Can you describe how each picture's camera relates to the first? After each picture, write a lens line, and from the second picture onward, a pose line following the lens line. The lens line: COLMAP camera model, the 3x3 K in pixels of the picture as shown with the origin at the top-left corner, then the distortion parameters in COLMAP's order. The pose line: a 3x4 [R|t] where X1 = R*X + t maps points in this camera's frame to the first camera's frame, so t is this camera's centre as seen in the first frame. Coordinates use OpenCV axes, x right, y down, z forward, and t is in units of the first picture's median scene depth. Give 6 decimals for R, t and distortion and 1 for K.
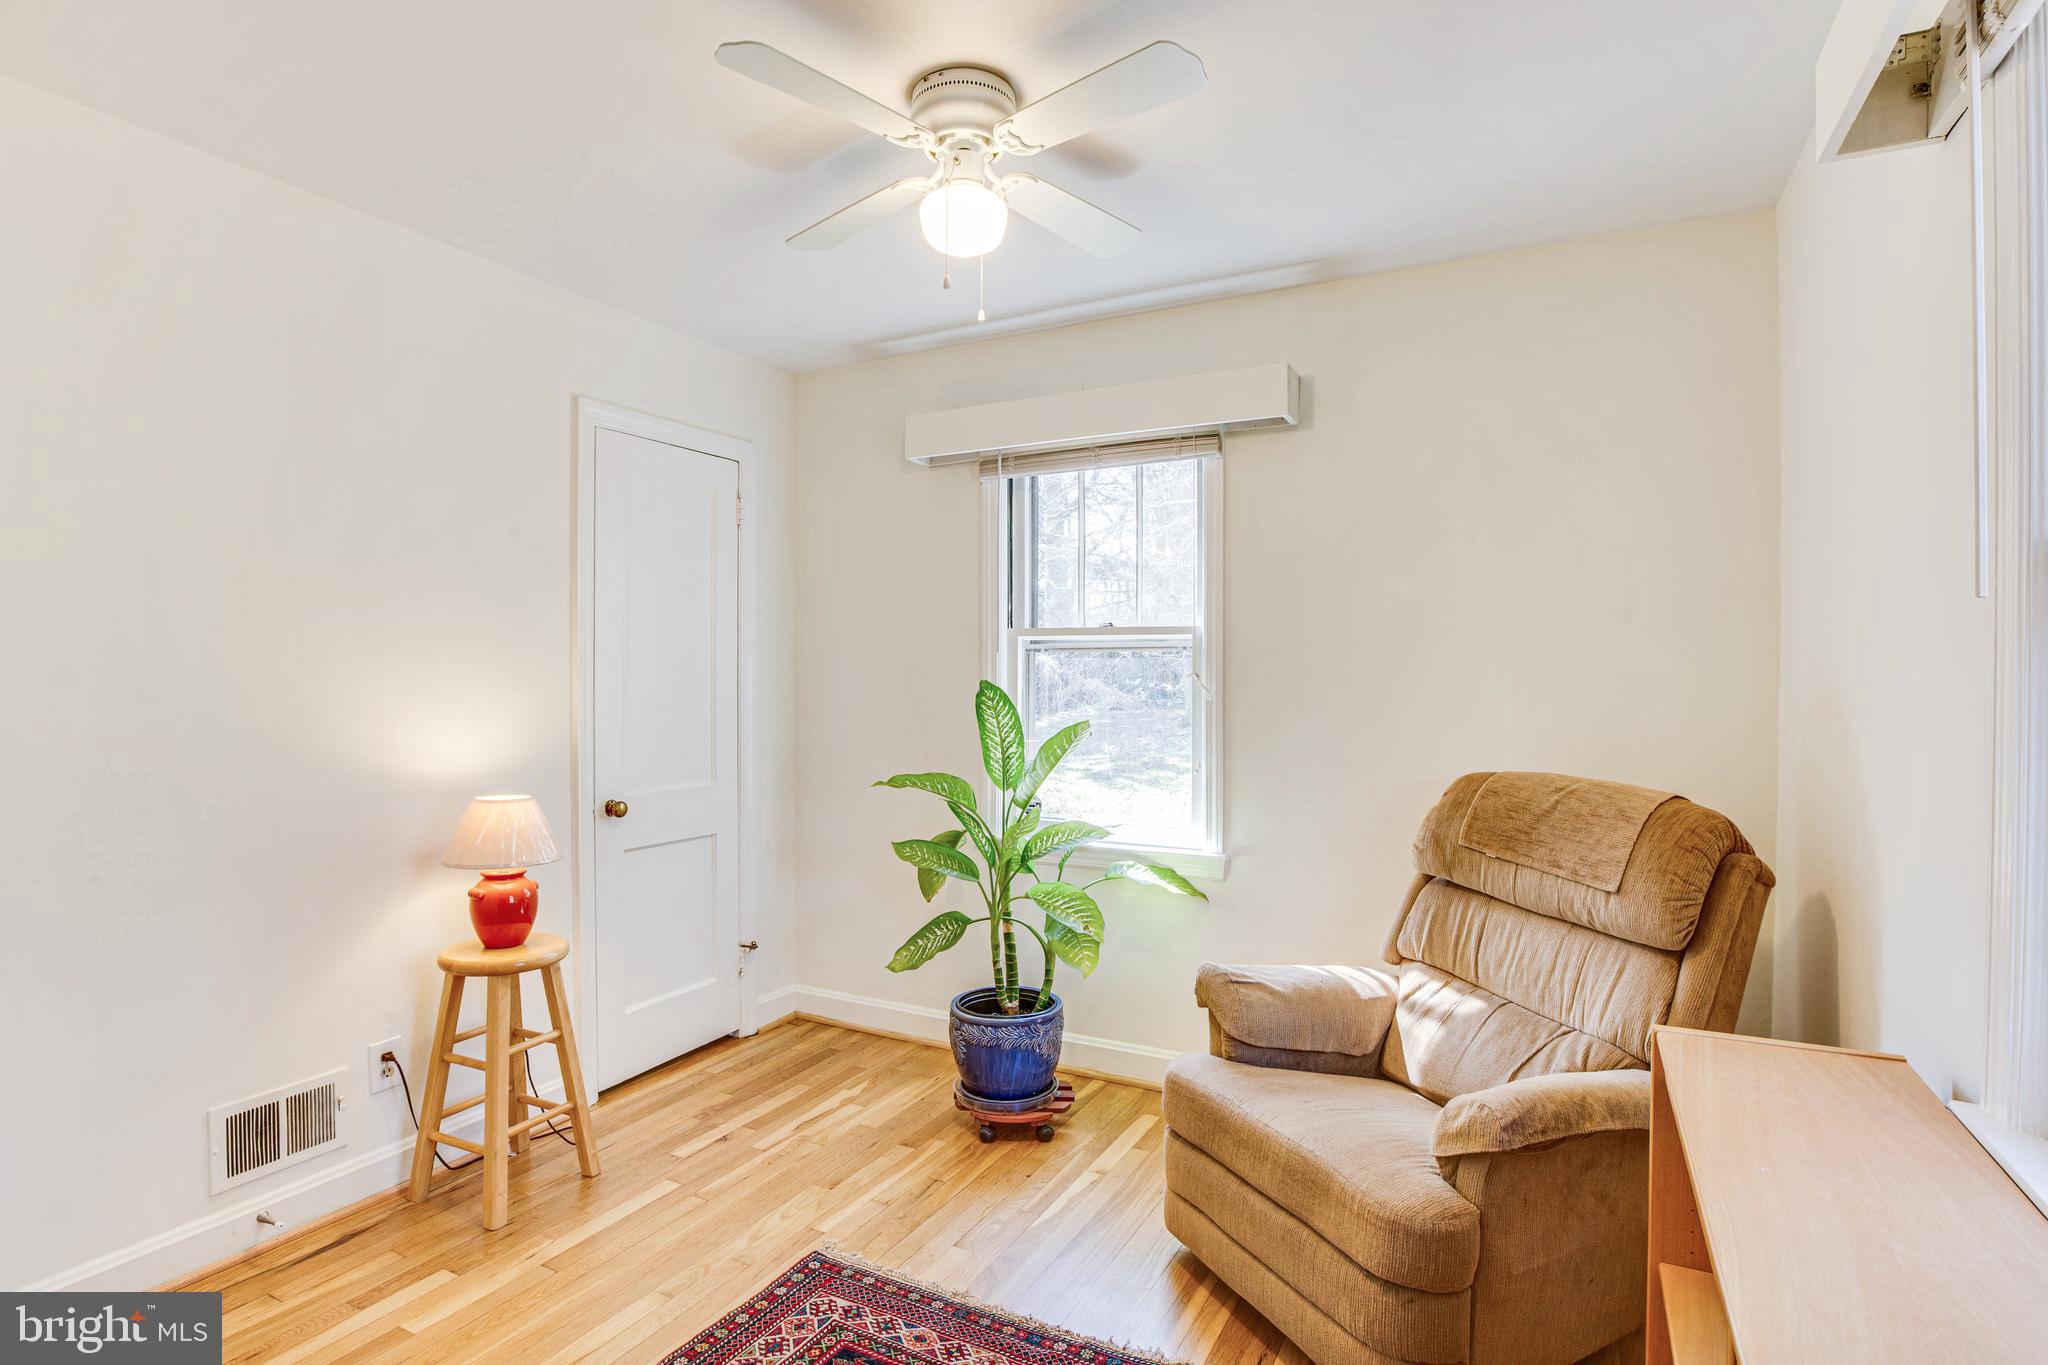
lens RADIAL K [[1023.3, 0, 1043.9], [0, 1023.3, 681.4], [0, 0, 1]] dist [-0.028908, 0.000125]
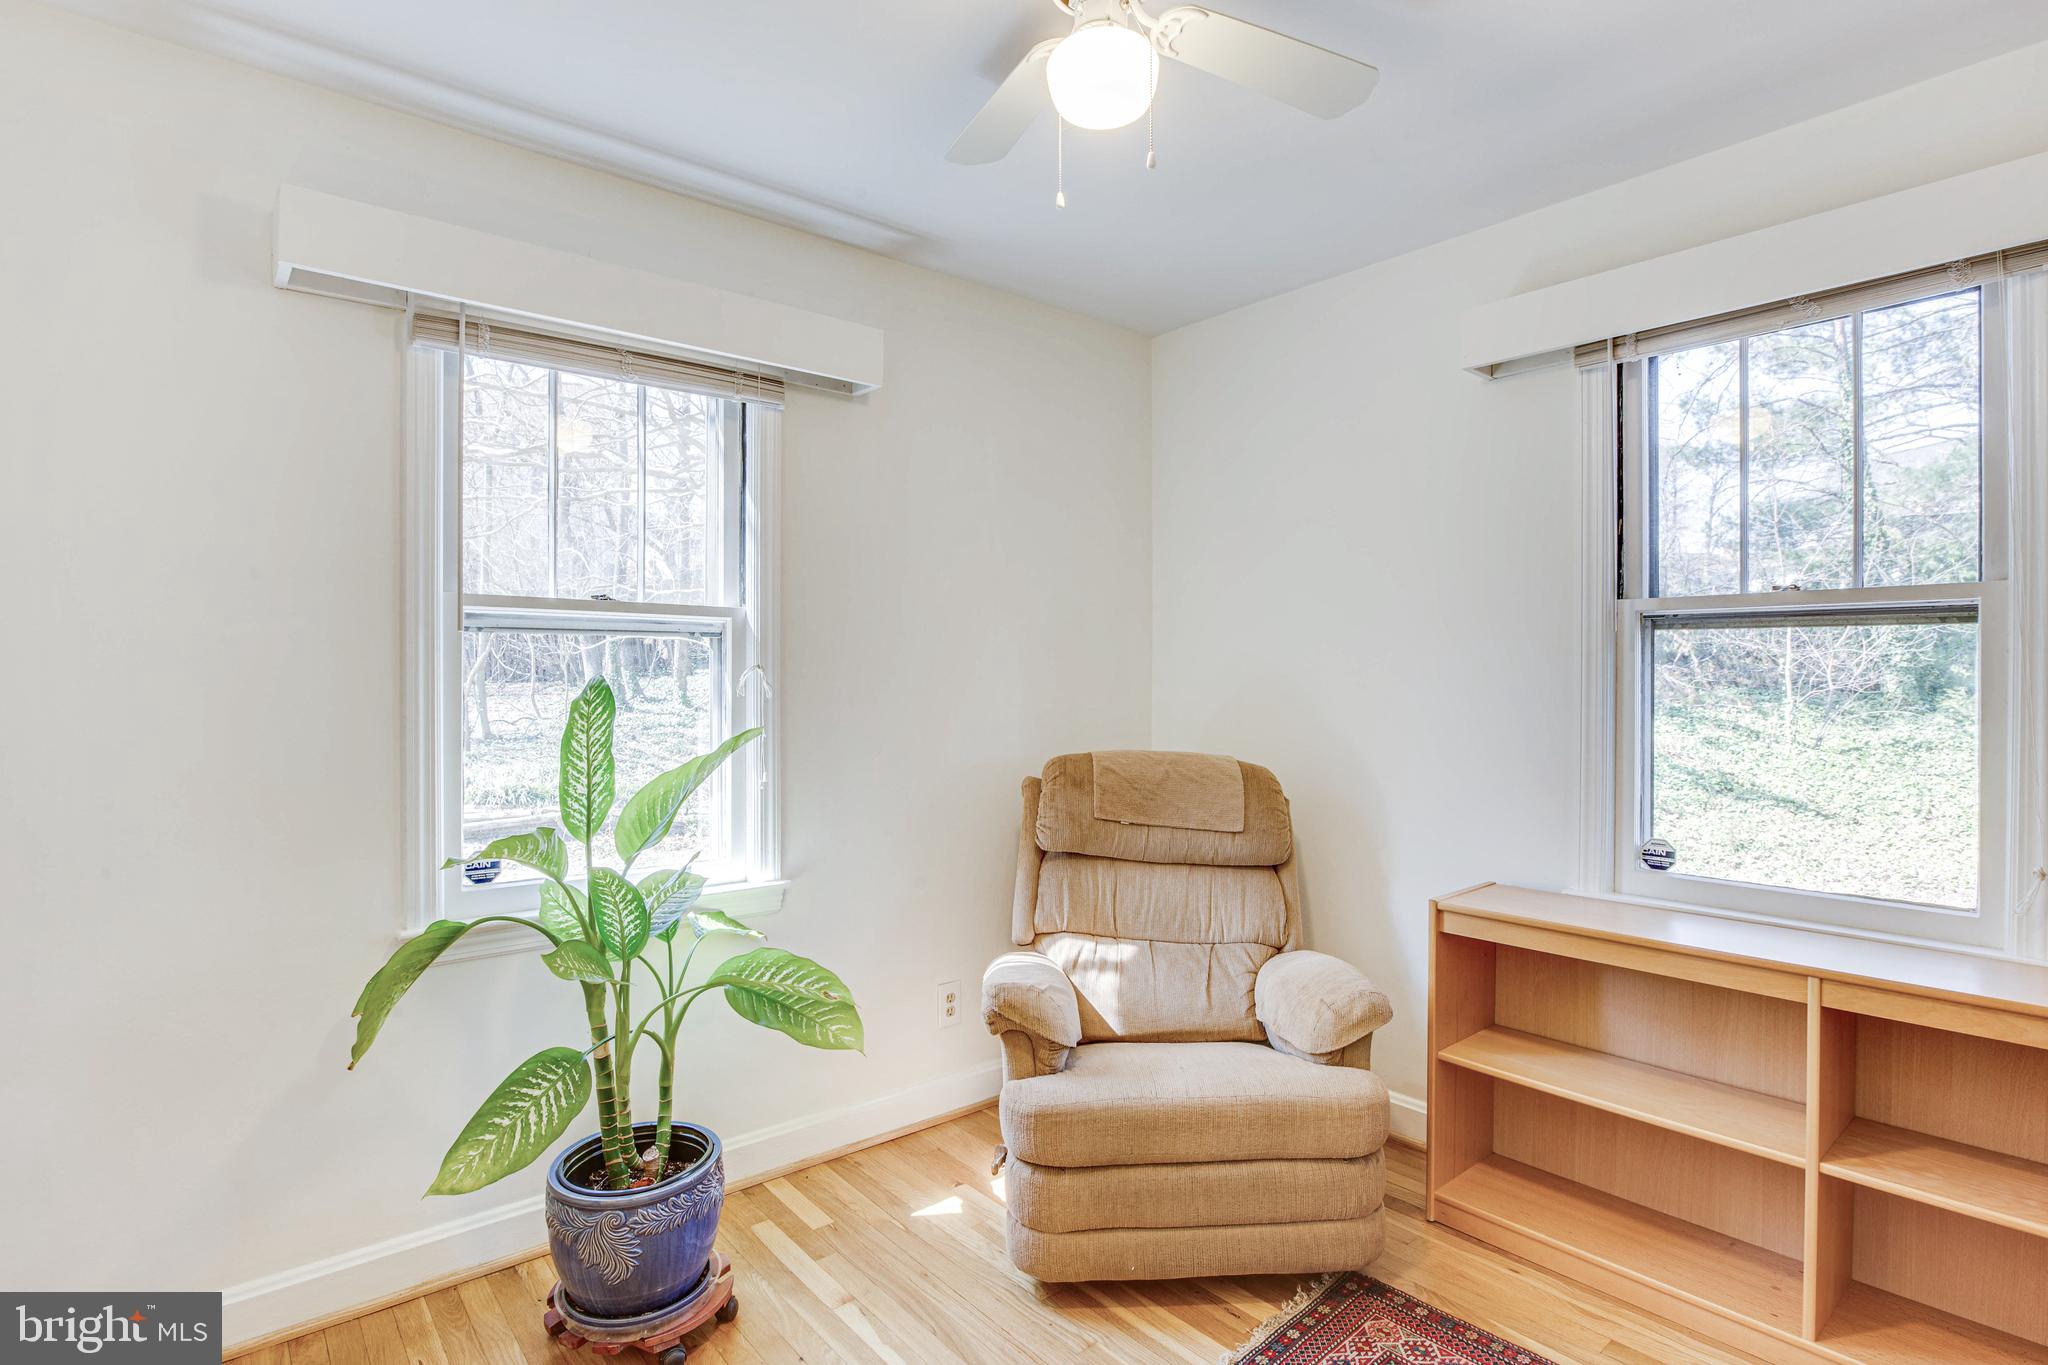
lens RADIAL K [[1023.3, 0, 1029.3], [0, 1023.3, 678.7], [0, 0, 1]] dist [-0.028908, 0.000125]
pose [[0.386581, -0.000851, 0.922255, -0.585098], [0.004121, 0.999991, -0.000805, 0.004544], [-0.922246, 0.004112, 0.386581, 0.544314]]
